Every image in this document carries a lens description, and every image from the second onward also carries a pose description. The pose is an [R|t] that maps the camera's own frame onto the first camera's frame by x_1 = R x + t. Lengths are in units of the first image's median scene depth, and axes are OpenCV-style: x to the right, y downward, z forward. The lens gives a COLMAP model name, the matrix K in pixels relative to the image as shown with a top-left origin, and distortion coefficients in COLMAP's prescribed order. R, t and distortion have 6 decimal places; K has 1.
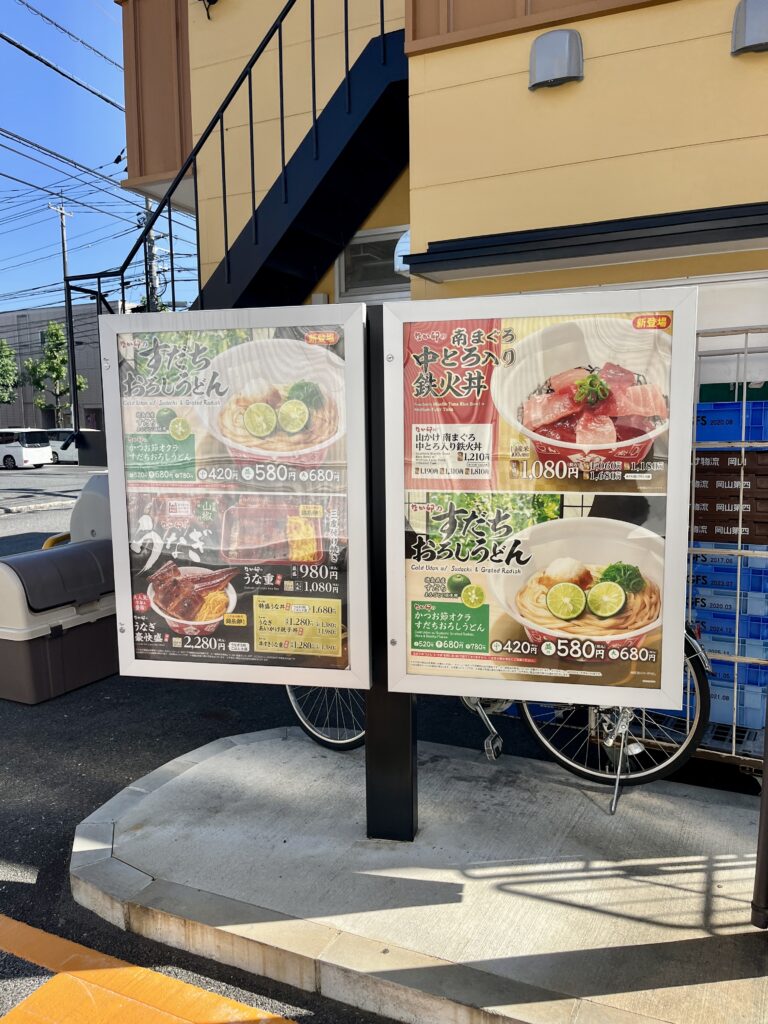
lens RADIAL K [[763.3, 0, 384.1], [0, 763.3, 521.2], [0, 0, 1]] dist [0.024799, -0.044780]
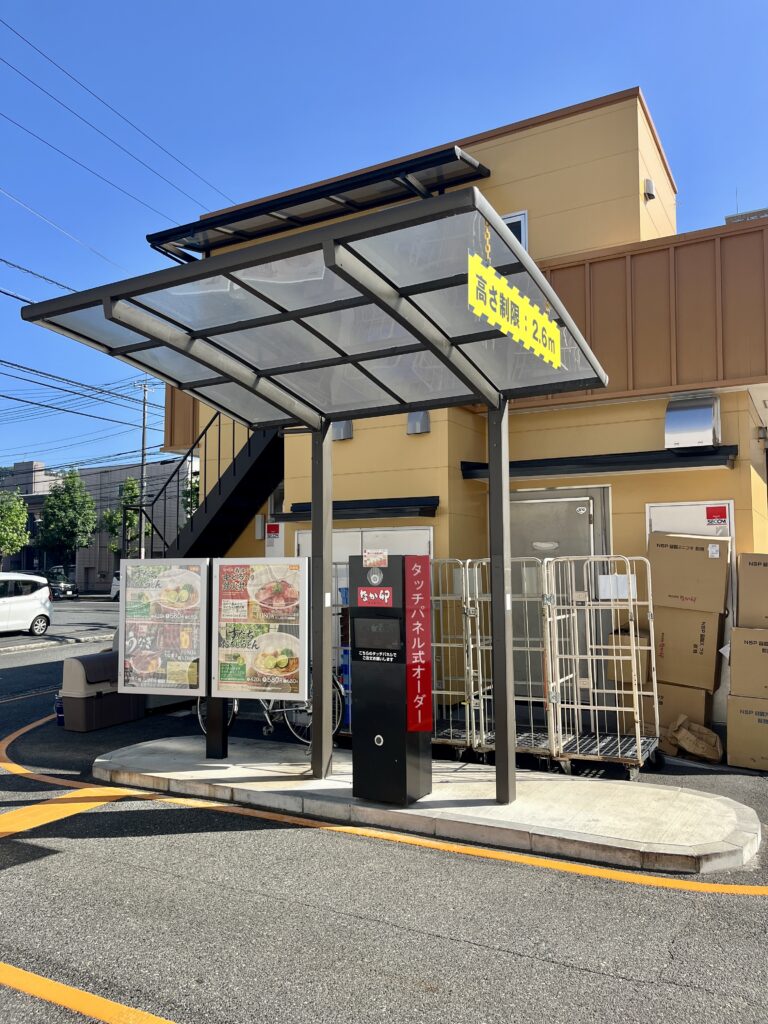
lens RADIAL K [[692.4, 0, 389.3], [0, 692.4, 508.2], [0, 0, 1]] dist [-0.025016, -0.001144]
pose [[0.999293, 0.000072, -0.037606, 0.749428], [-0.007937, 0.977879, -0.209021, 0.075205], [0.036759, 0.209172, 0.977188, -1.564377]]
